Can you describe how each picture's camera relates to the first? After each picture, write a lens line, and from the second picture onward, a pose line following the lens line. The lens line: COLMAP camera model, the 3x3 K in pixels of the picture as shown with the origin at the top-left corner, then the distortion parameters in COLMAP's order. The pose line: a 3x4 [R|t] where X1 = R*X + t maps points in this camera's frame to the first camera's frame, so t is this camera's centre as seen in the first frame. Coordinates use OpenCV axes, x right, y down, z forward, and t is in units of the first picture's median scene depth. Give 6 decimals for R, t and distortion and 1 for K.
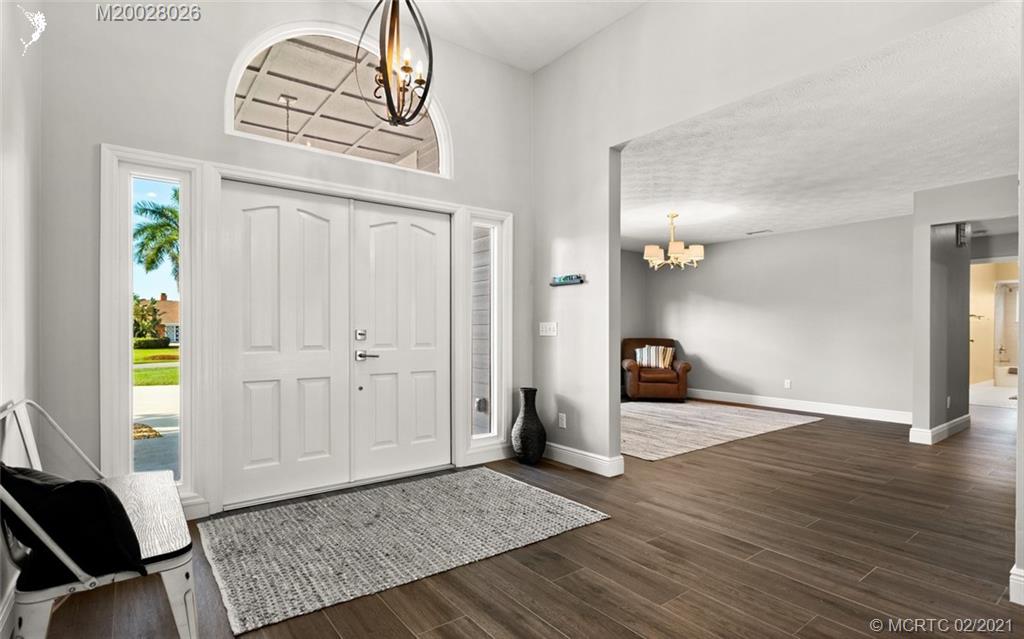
lens RADIAL K [[489.9, 0, 512.0], [0, 489.9, 321.9], [0, 0, 1]] dist [0.000872, 0.000369]
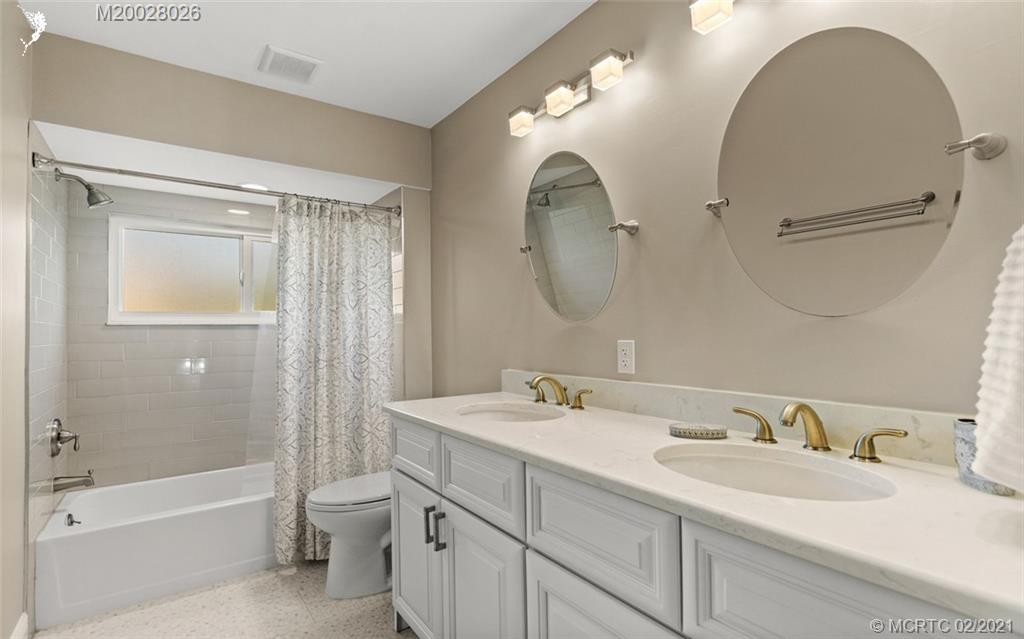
lens RADIAL K [[489.9, 0, 512.5], [0, 489.9, 321.5], [0, 0, 1]] dist [0.000872, 0.000369]
pose [[-0.004656, 0.011701, 0.999921, 0.752394], [0.010818, 0.999874, -0.011650, 0.006041], [-0.999931, 0.010763, -0.004782, 0.773651]]
